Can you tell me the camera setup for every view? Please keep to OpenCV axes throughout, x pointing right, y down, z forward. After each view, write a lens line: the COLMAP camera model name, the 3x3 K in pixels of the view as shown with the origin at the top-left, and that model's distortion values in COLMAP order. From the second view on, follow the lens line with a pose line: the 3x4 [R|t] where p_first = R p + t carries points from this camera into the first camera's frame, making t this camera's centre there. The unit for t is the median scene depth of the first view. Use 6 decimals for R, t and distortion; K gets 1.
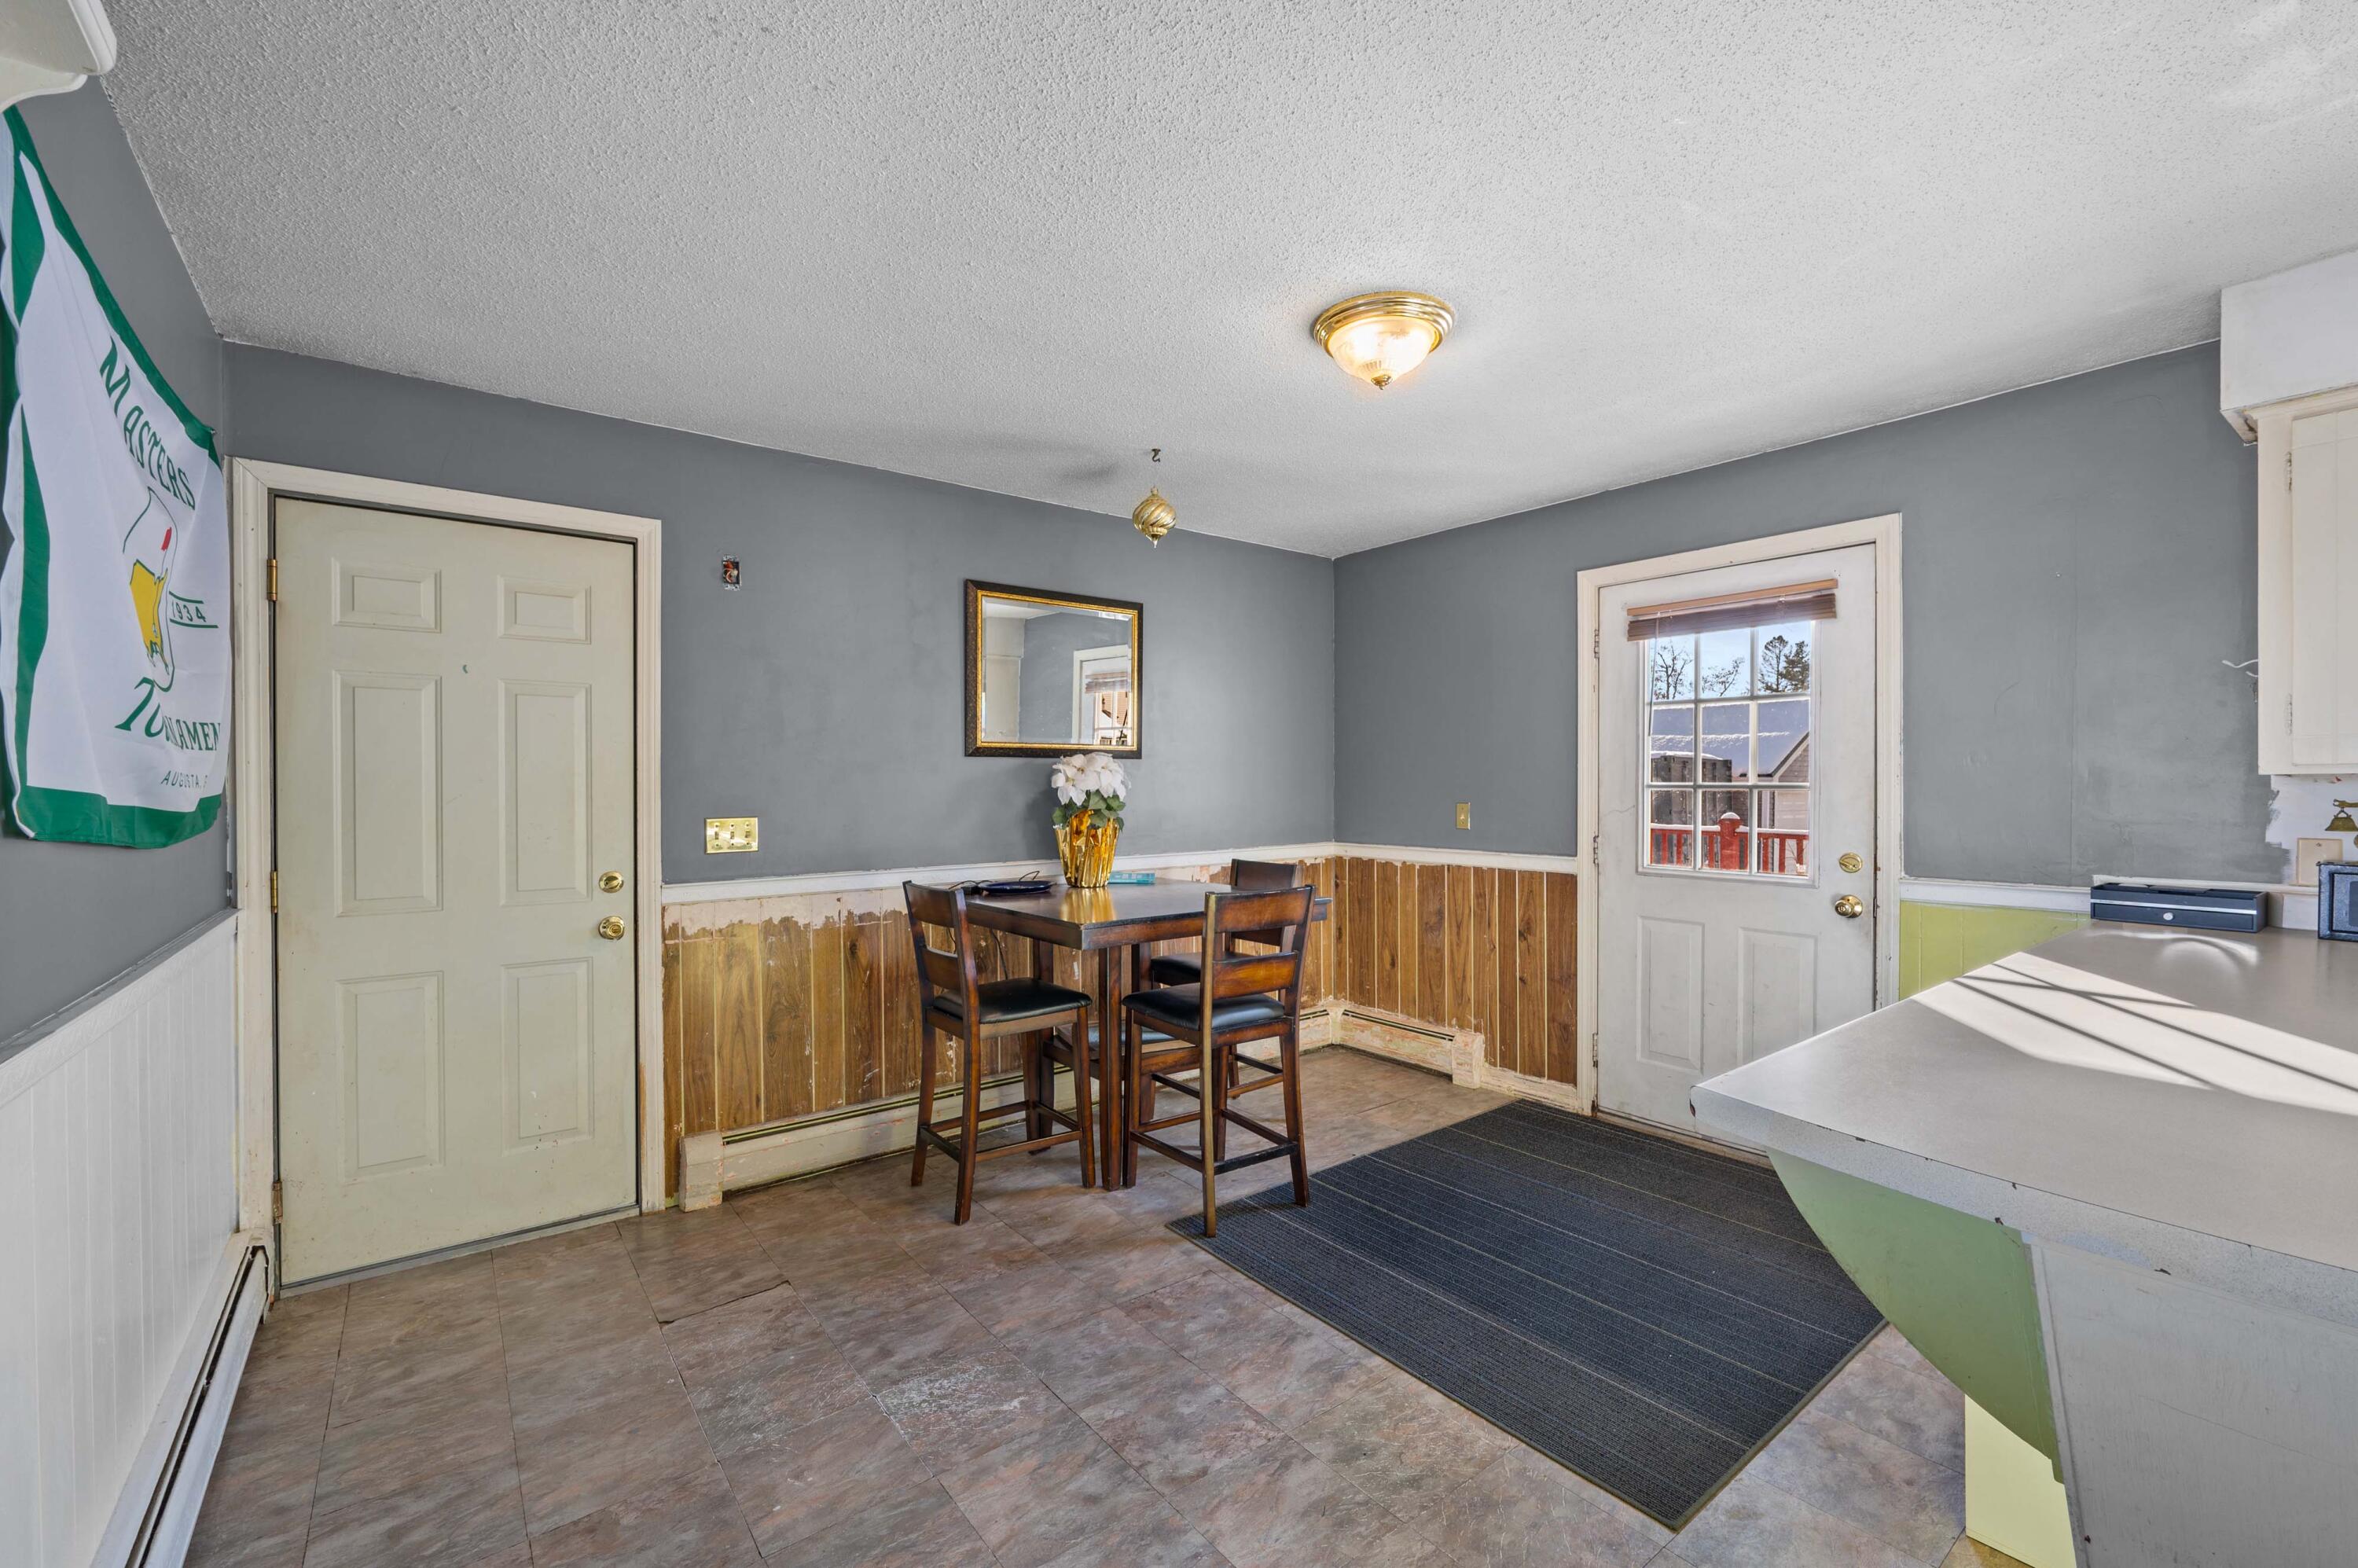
lens RADIAL K [[991.2, 0, 1186.2], [0, 991.2, 790.7], [0, 0, 1]] dist [0.002849, 0.000124]
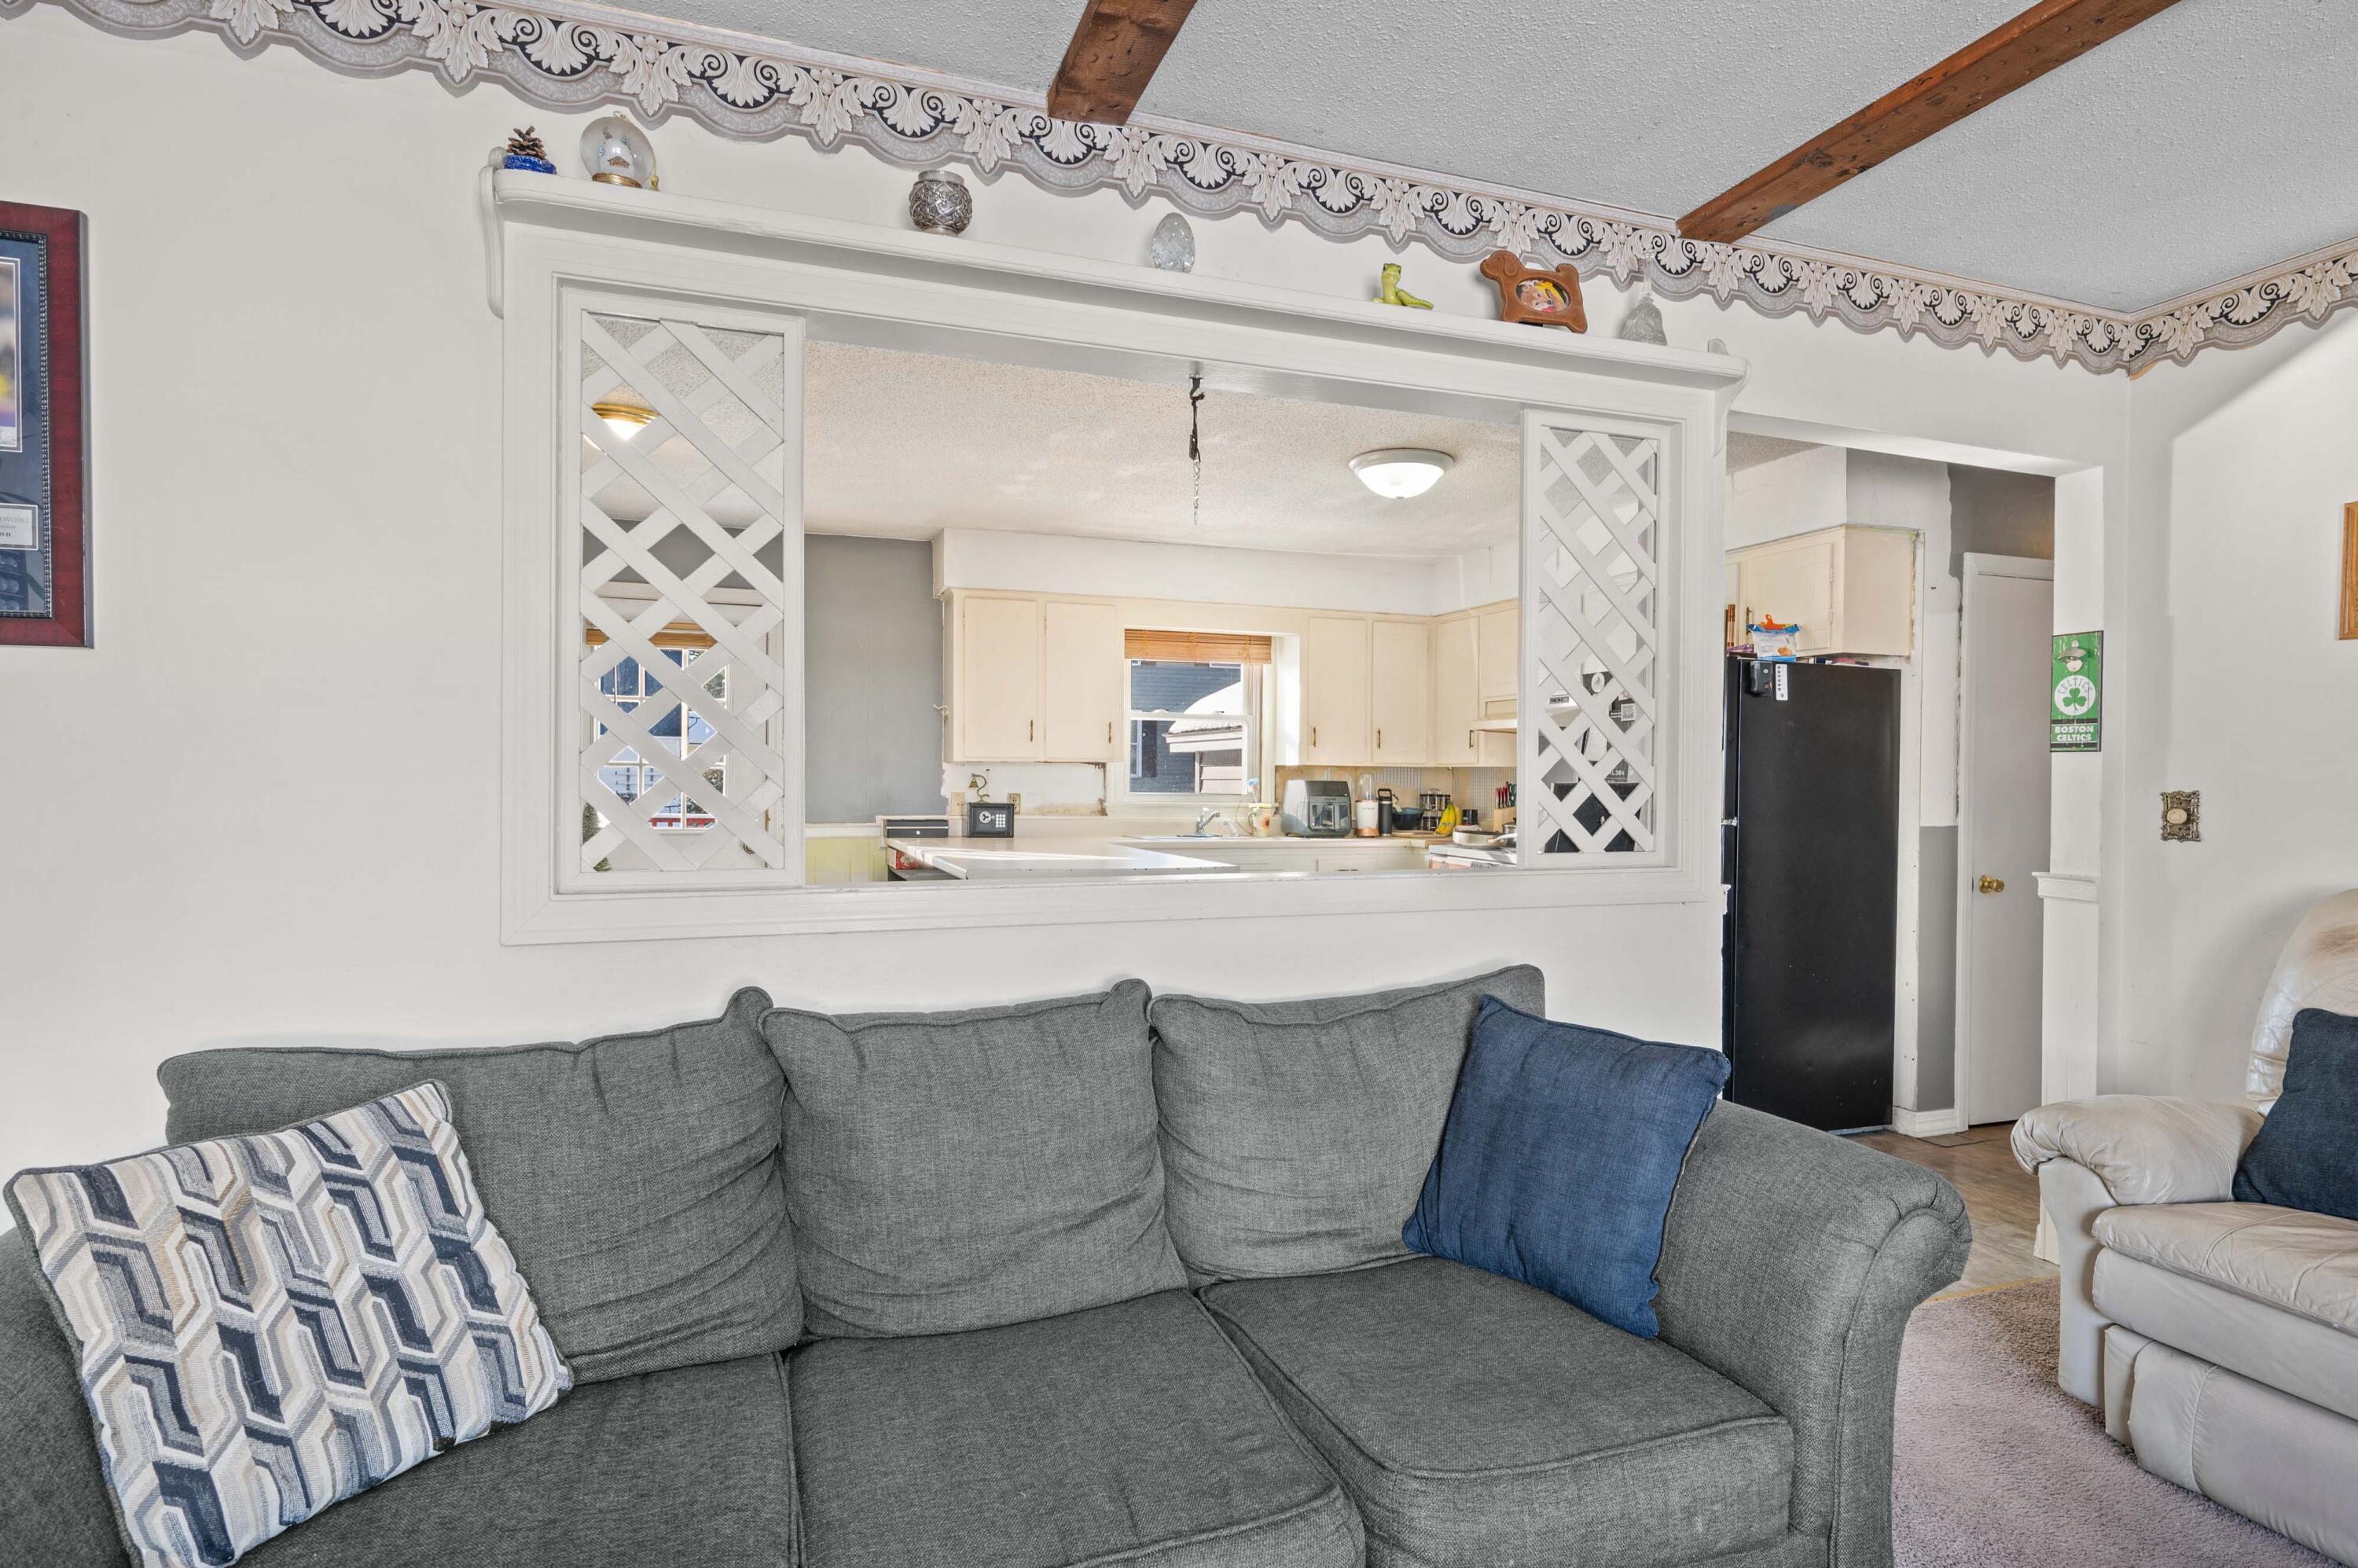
lens RADIAL K [[1218.5, 0, 1179.0], [0, 1218.5, 784.0], [0, 0, 1]] dist [-0.000248, 0.000004]
pose [[0.320258, 0.003791, 0.947323, -1.185672], [-0.000868, 0.999993, -0.003708, 0.040564], [-0.947330, 0.000365, 0.320259, -0.272891]]
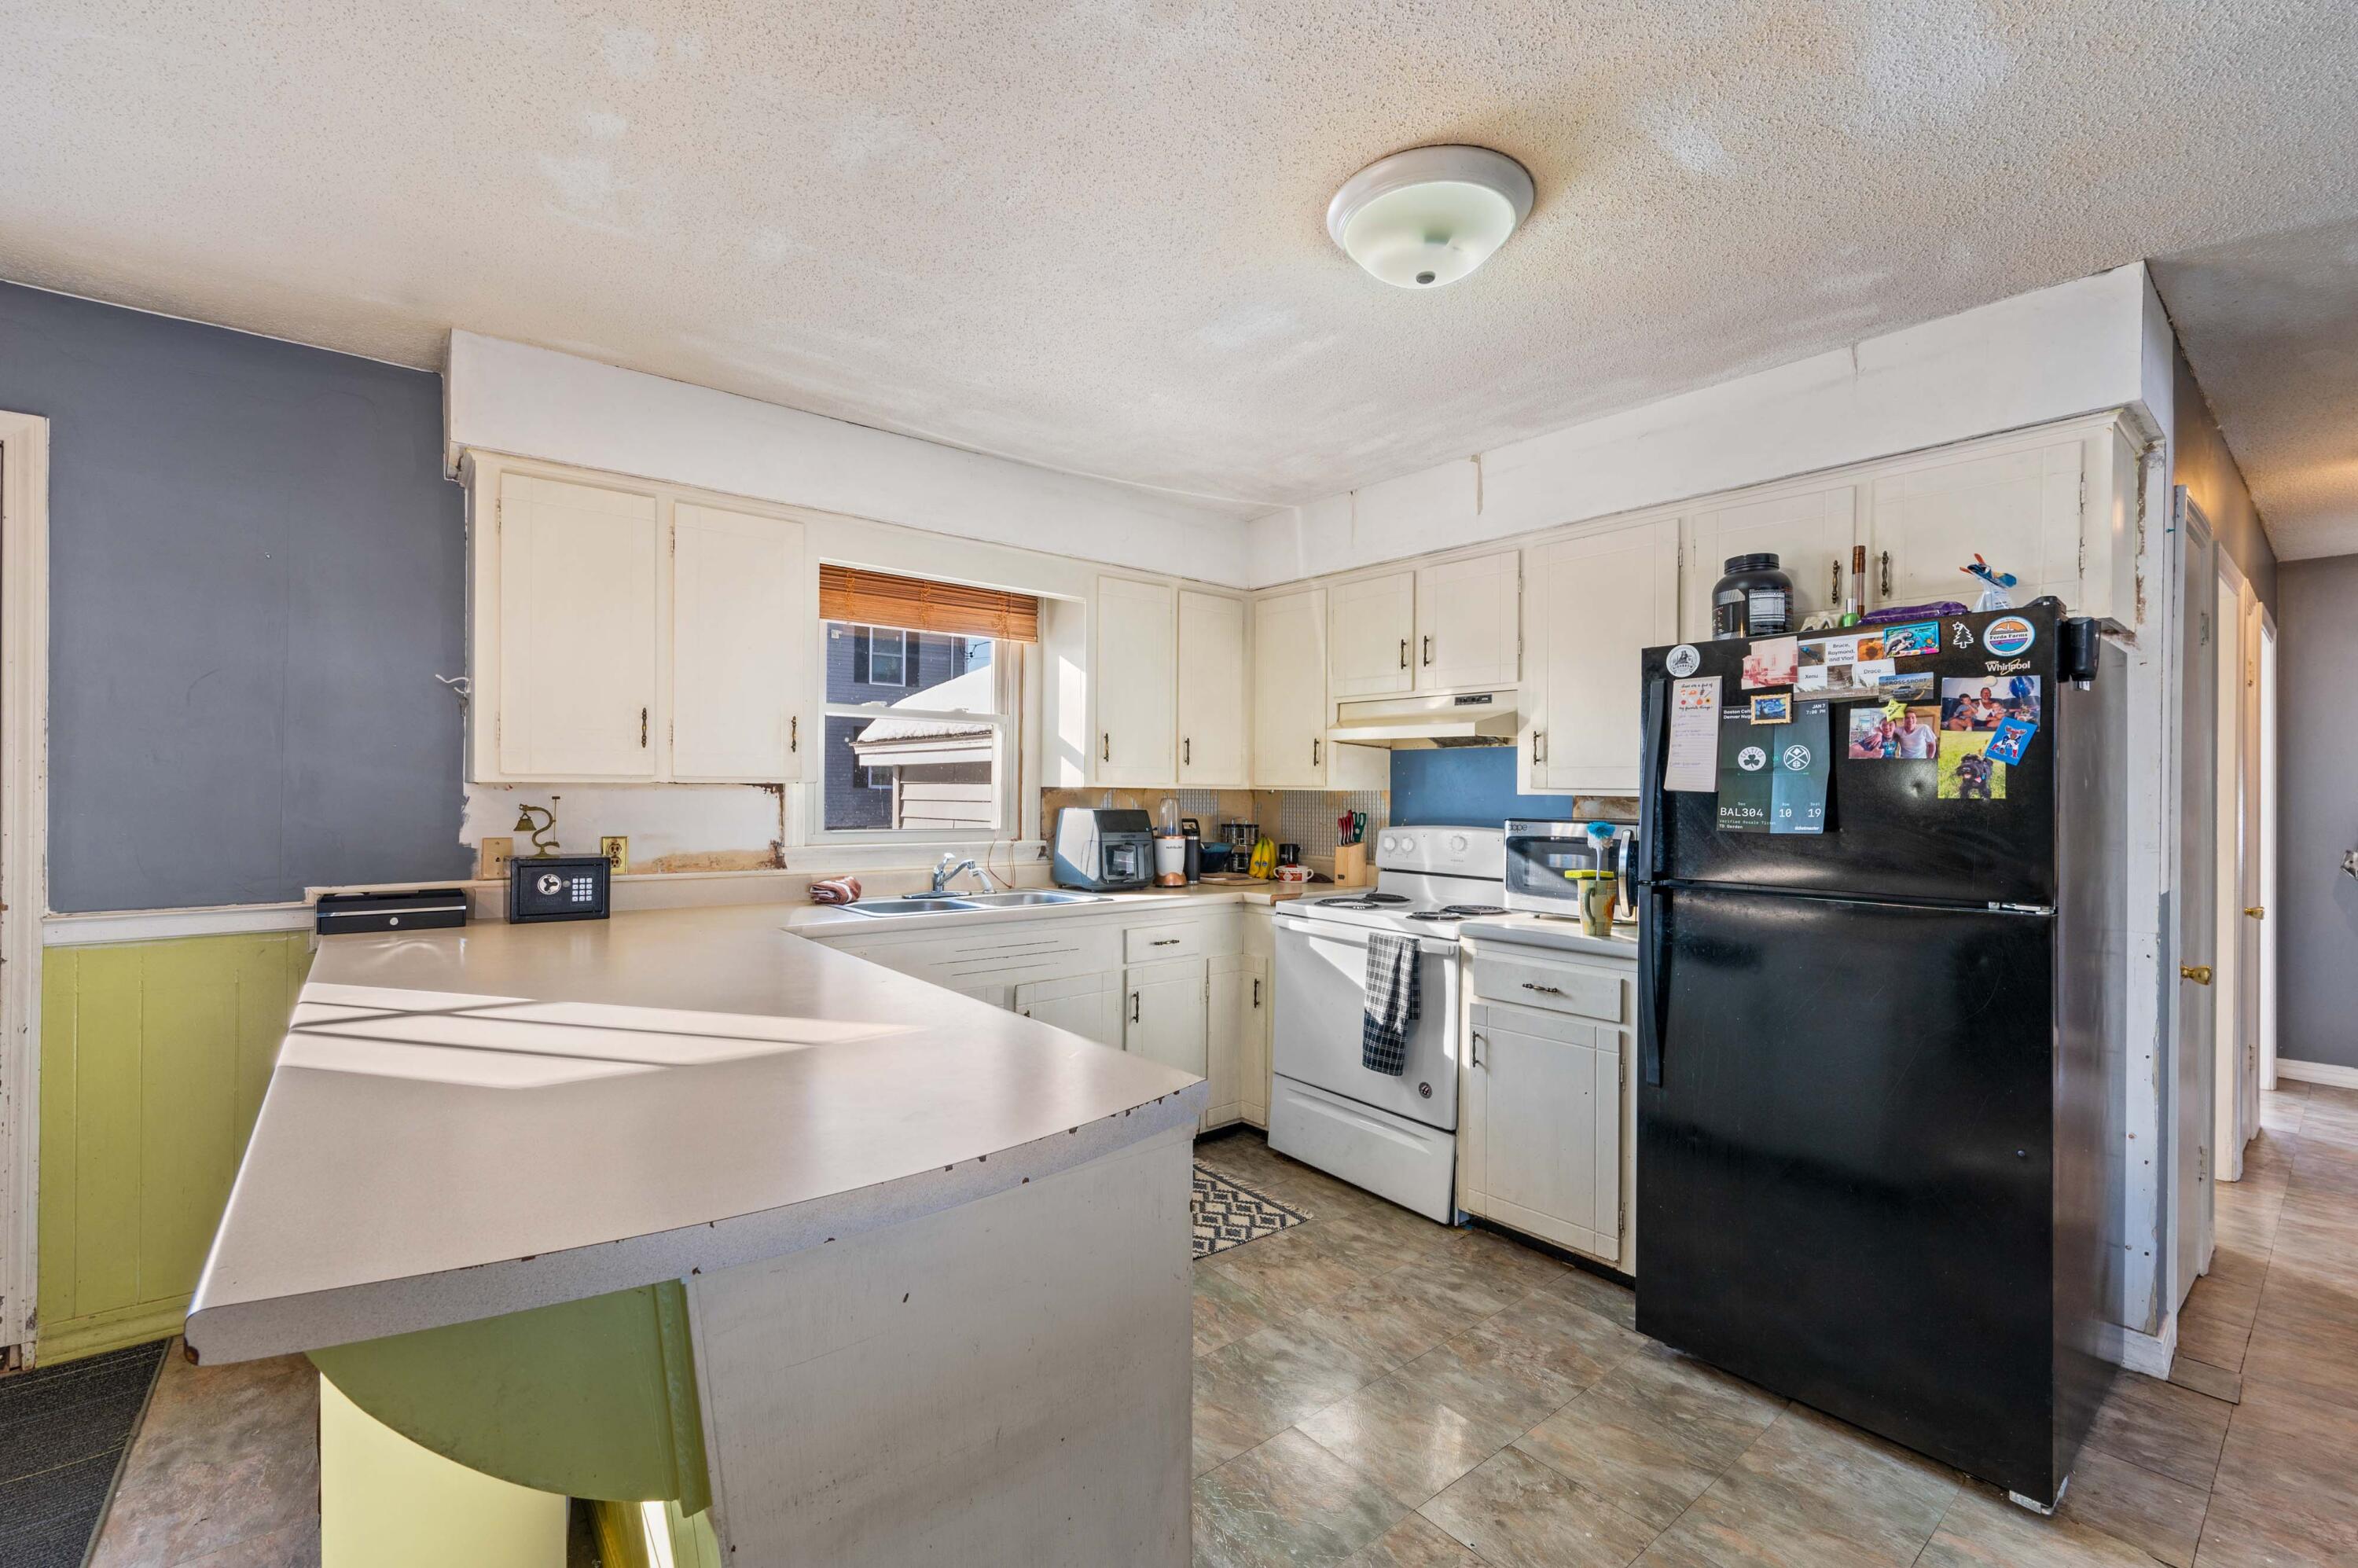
lens RADIAL K [[991.2, 0, 1186.2], [0, 991.2, 790.7], [0, 0, 1]] dist [0.002849, 0.000124]
pose [[-0.025252, 0.003176, 0.999676, -0.043633], [0.000737, 0.999995, -0.003159, -0.002582], [-0.999681, 0.000657, -0.025254, 0.232117]]
